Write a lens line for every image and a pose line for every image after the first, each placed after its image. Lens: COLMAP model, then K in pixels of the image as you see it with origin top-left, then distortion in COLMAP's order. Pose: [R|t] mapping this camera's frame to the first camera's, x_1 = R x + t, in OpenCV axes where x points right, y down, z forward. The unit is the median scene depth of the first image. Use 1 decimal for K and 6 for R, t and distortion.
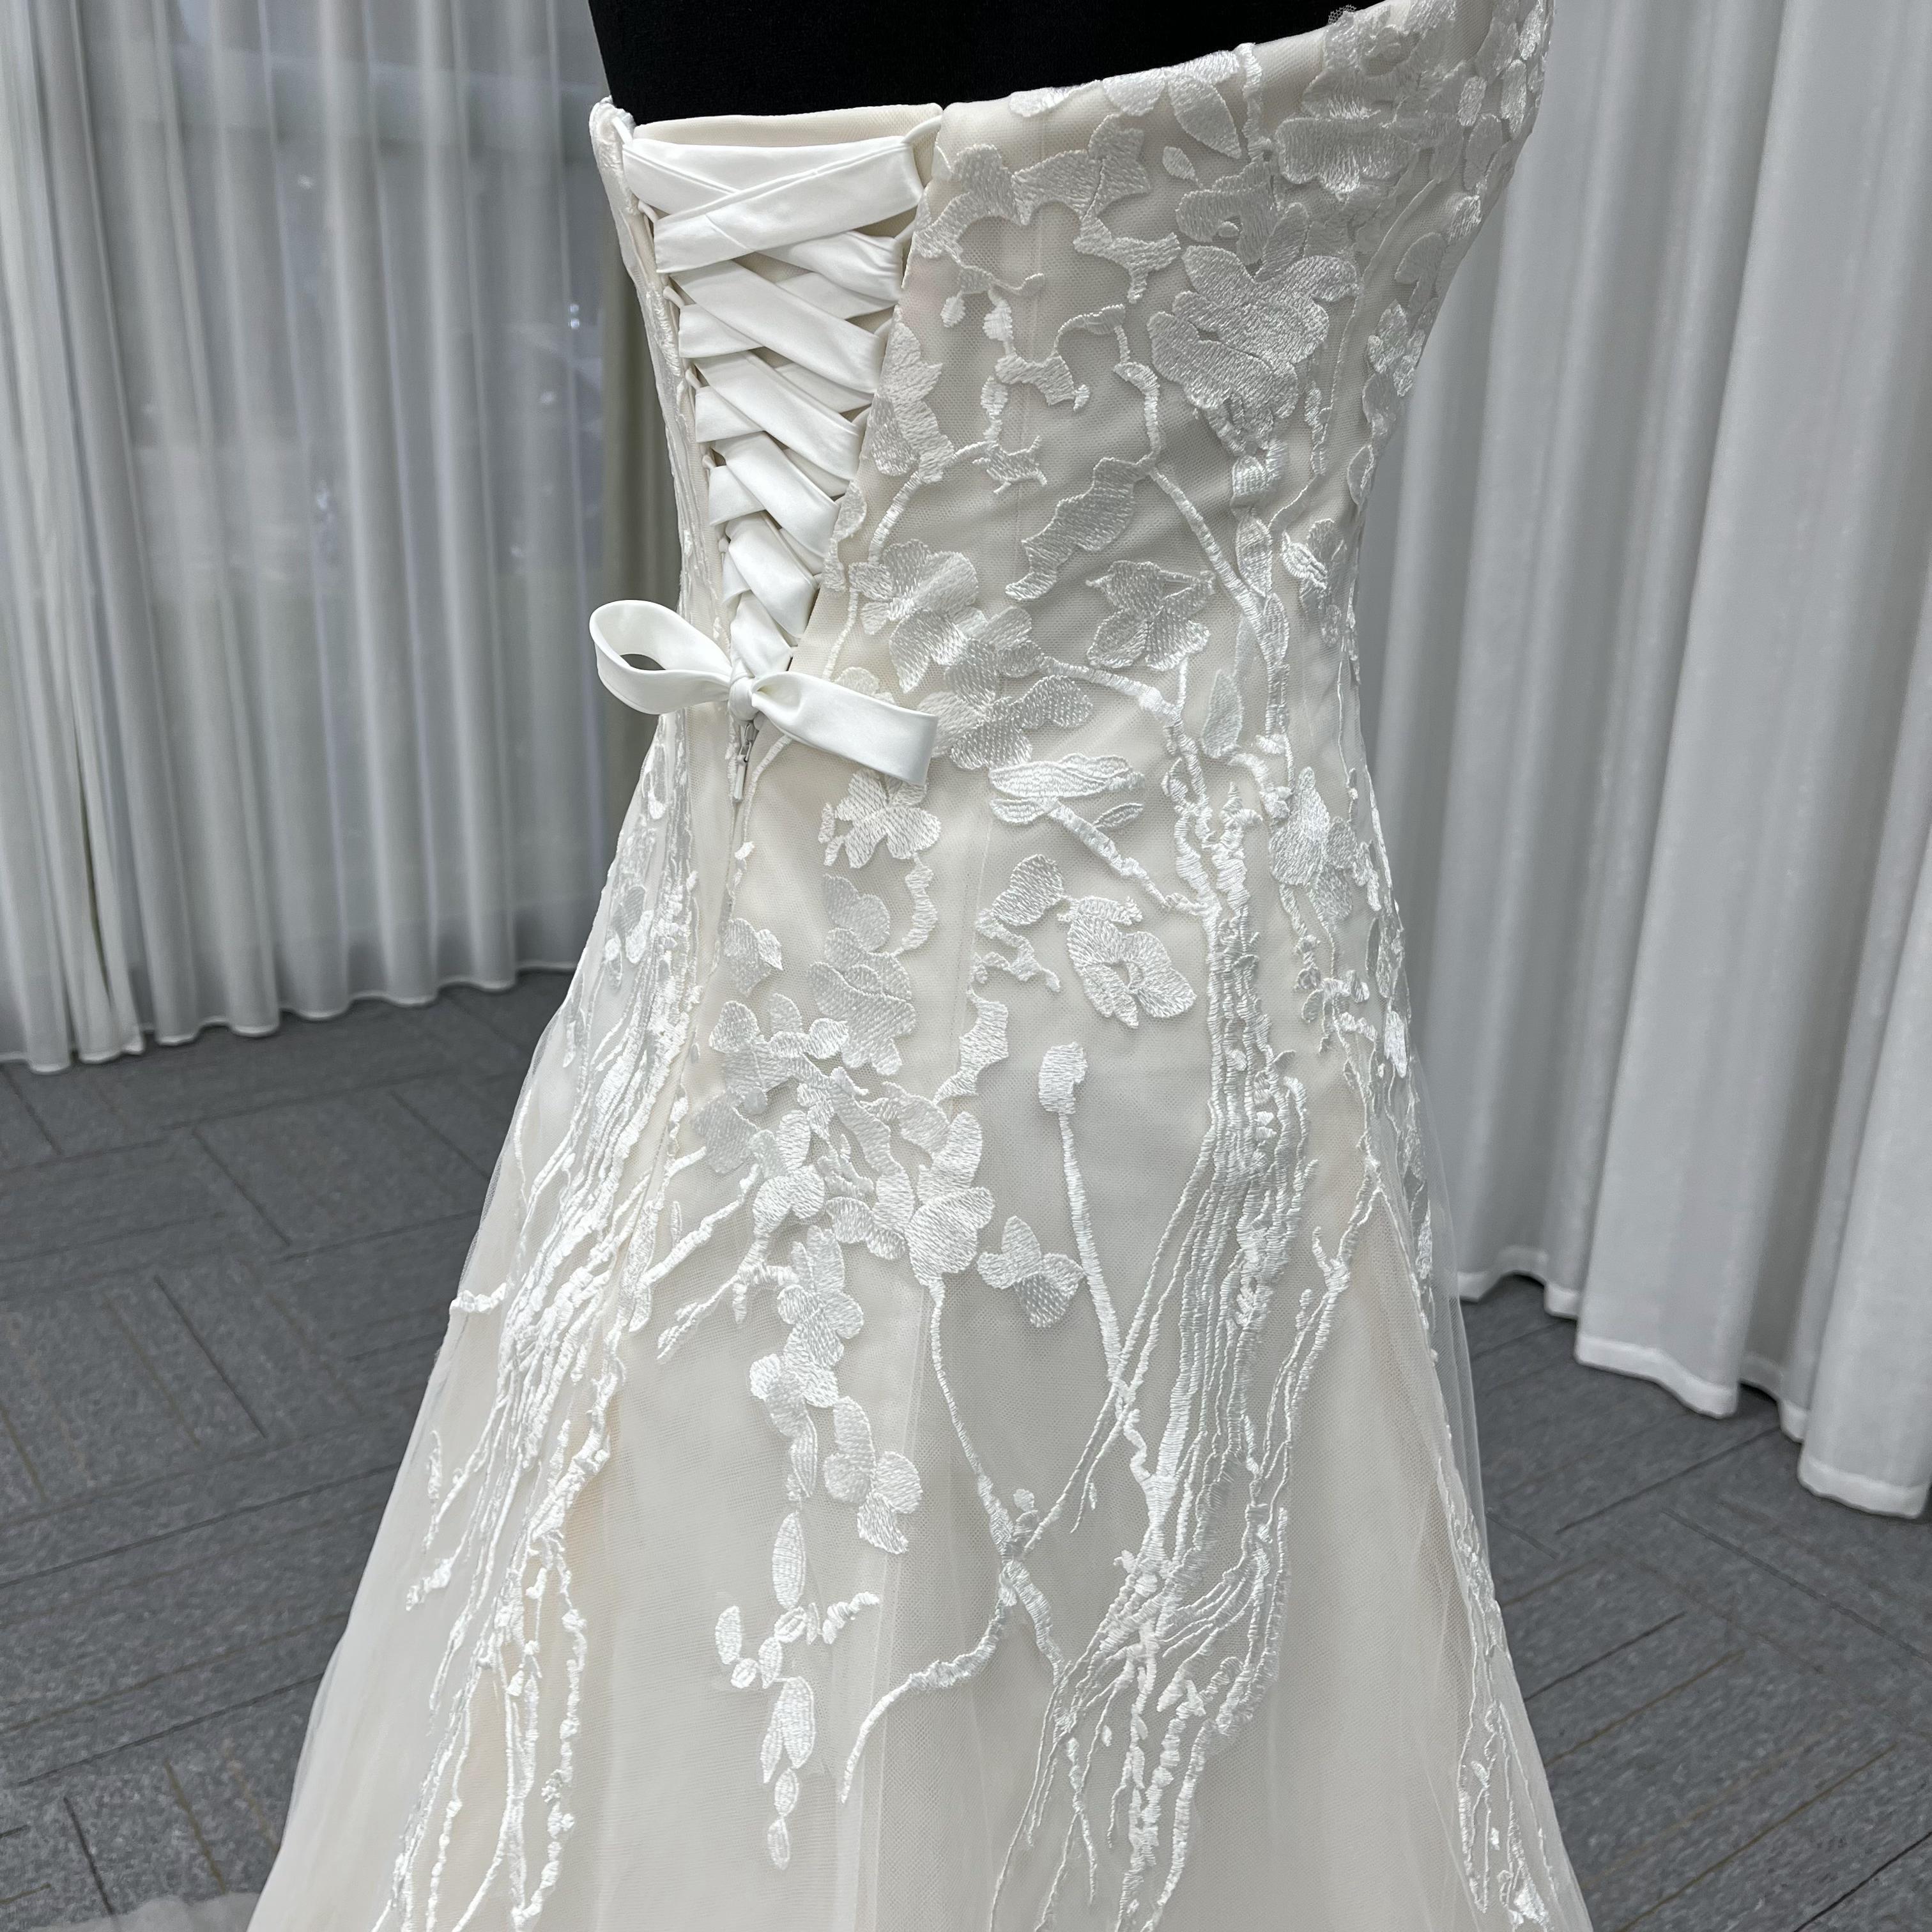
lens RADIAL K [[1966.9, 0, 959.0], [0, 1966.9, 988.2], [0, 0, 1]] dist [0.041362, 0.000000]
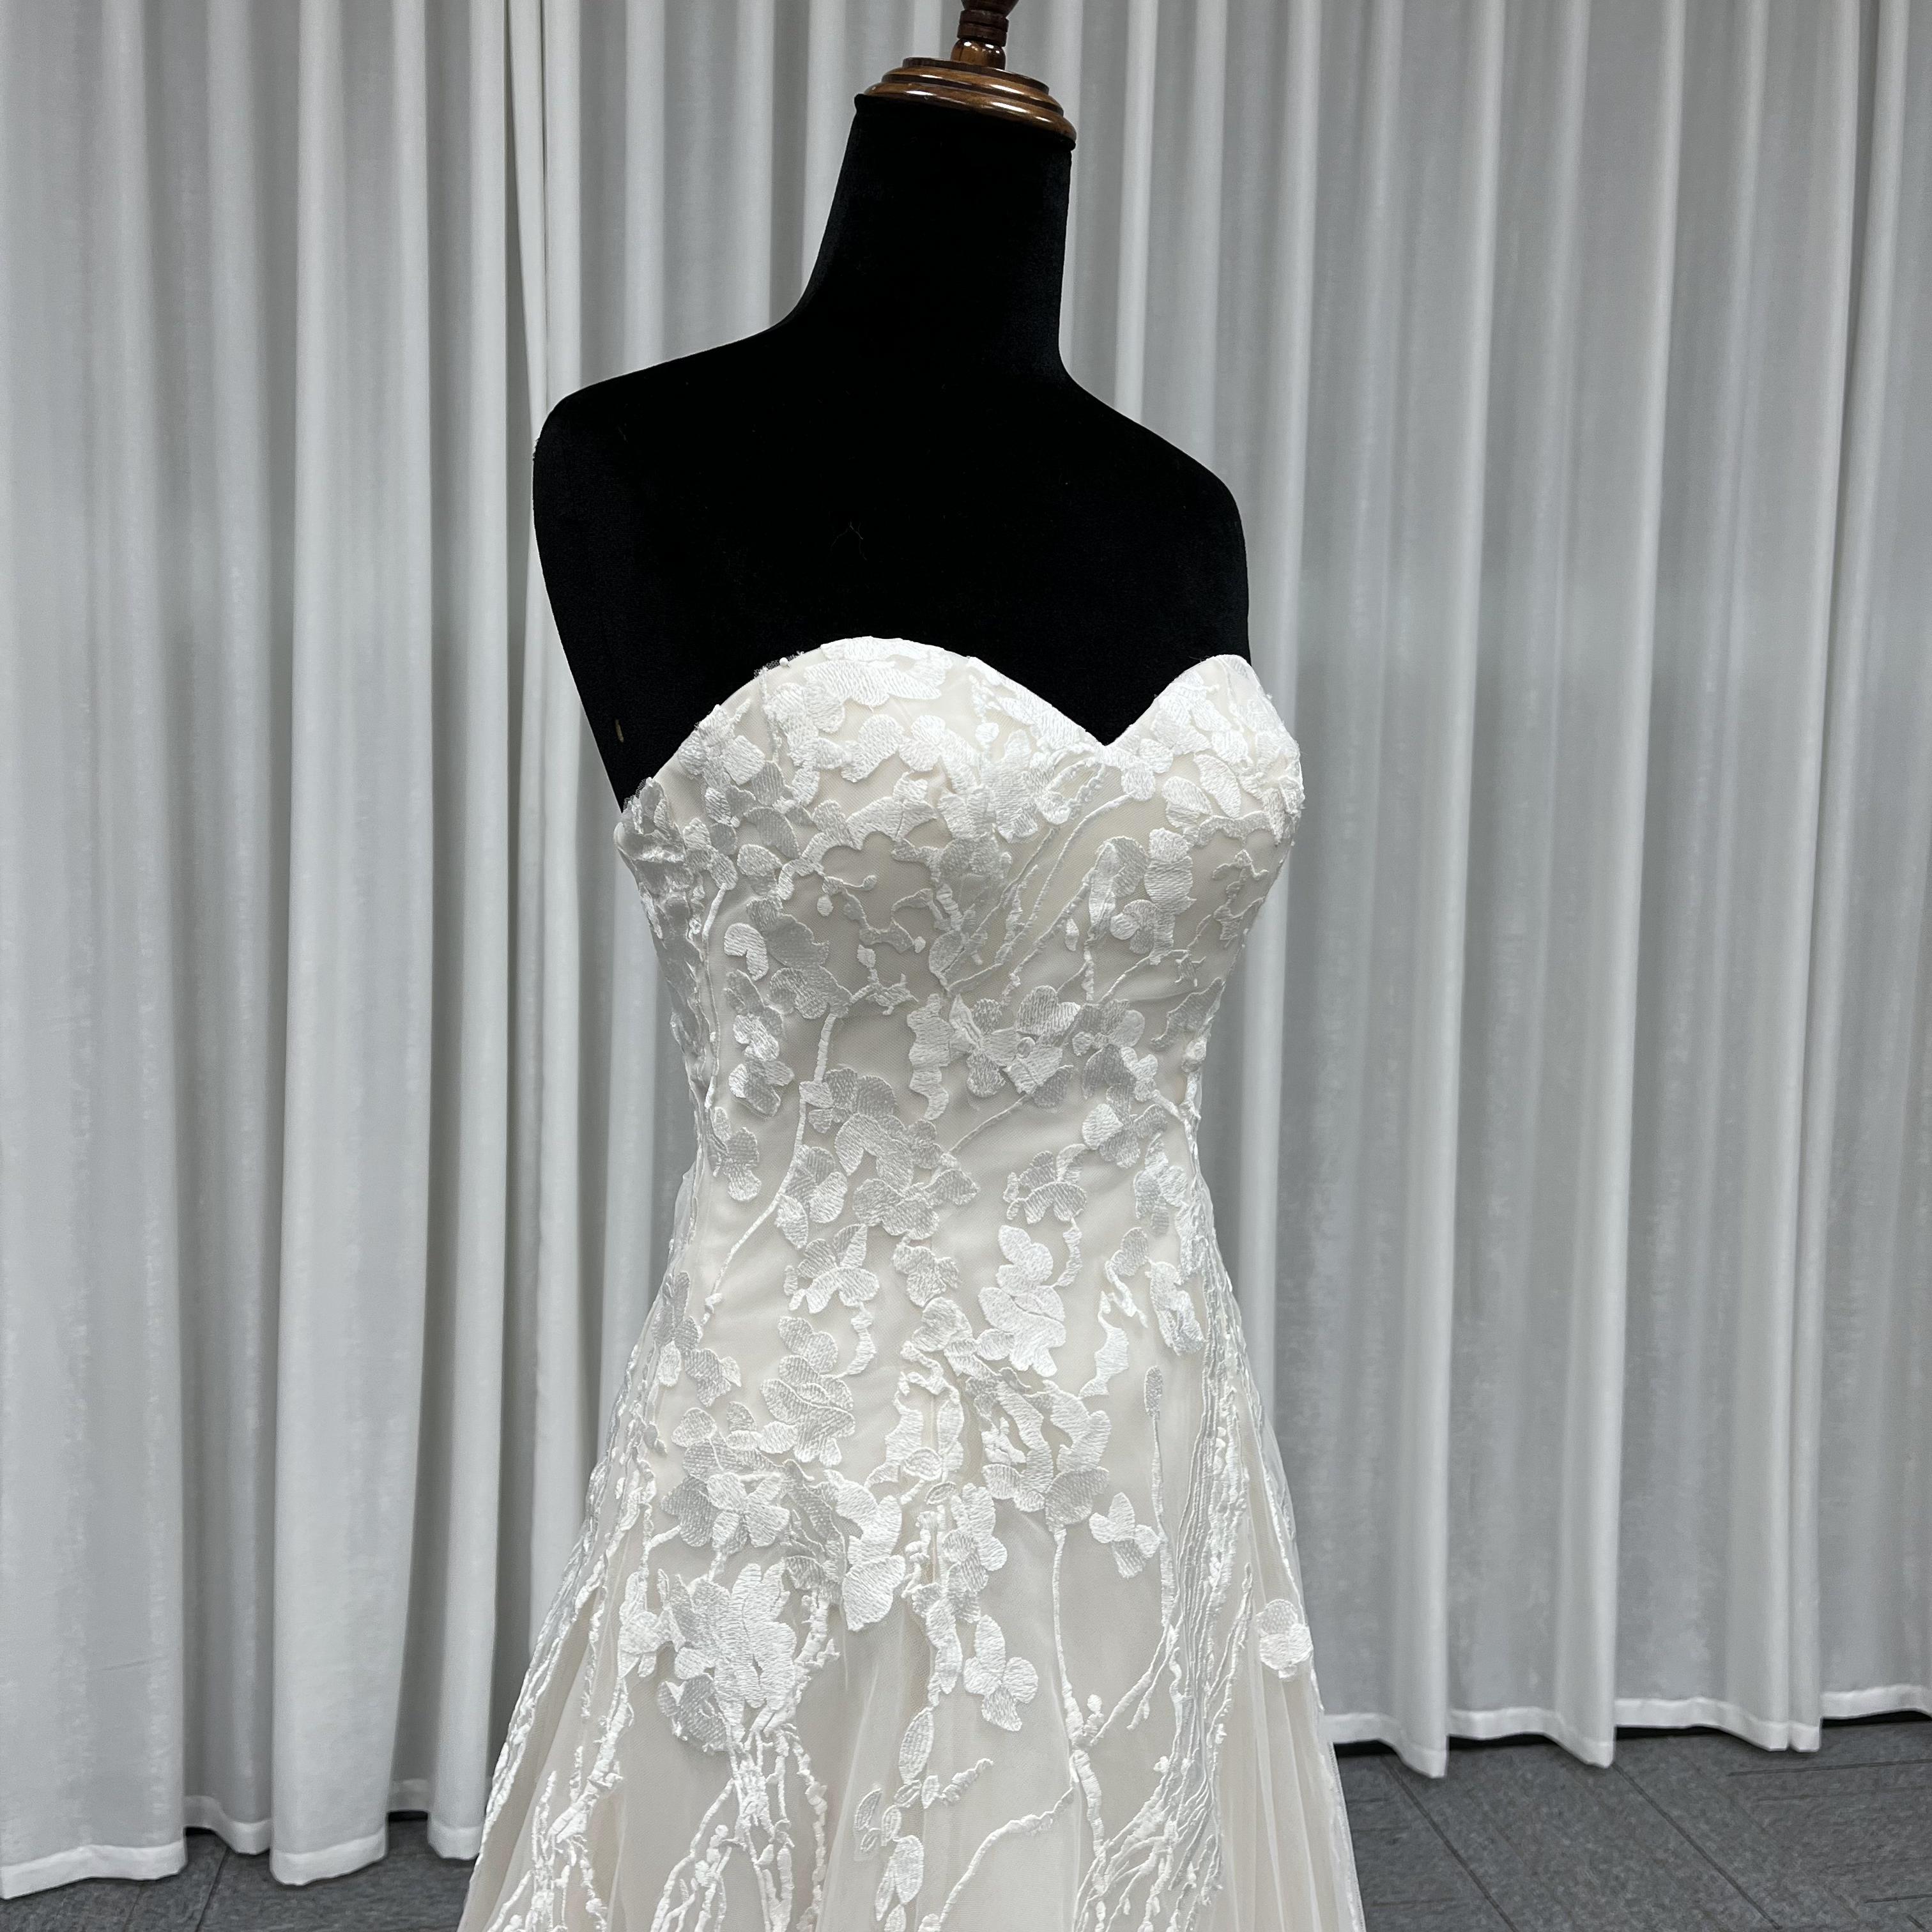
lens RADIAL K [[1966.9, 0, 962.8], [0, 1966.9, 979.3], [0, 0, 1]] dist [0.041362, 0.000000]
pose [[0.424831, -0.100722, 0.899652, -1.258948], [0.277794, 0.960349, -0.023661, -0.335818], [-0.861597, 0.259970, 0.435966, 0.465842]]
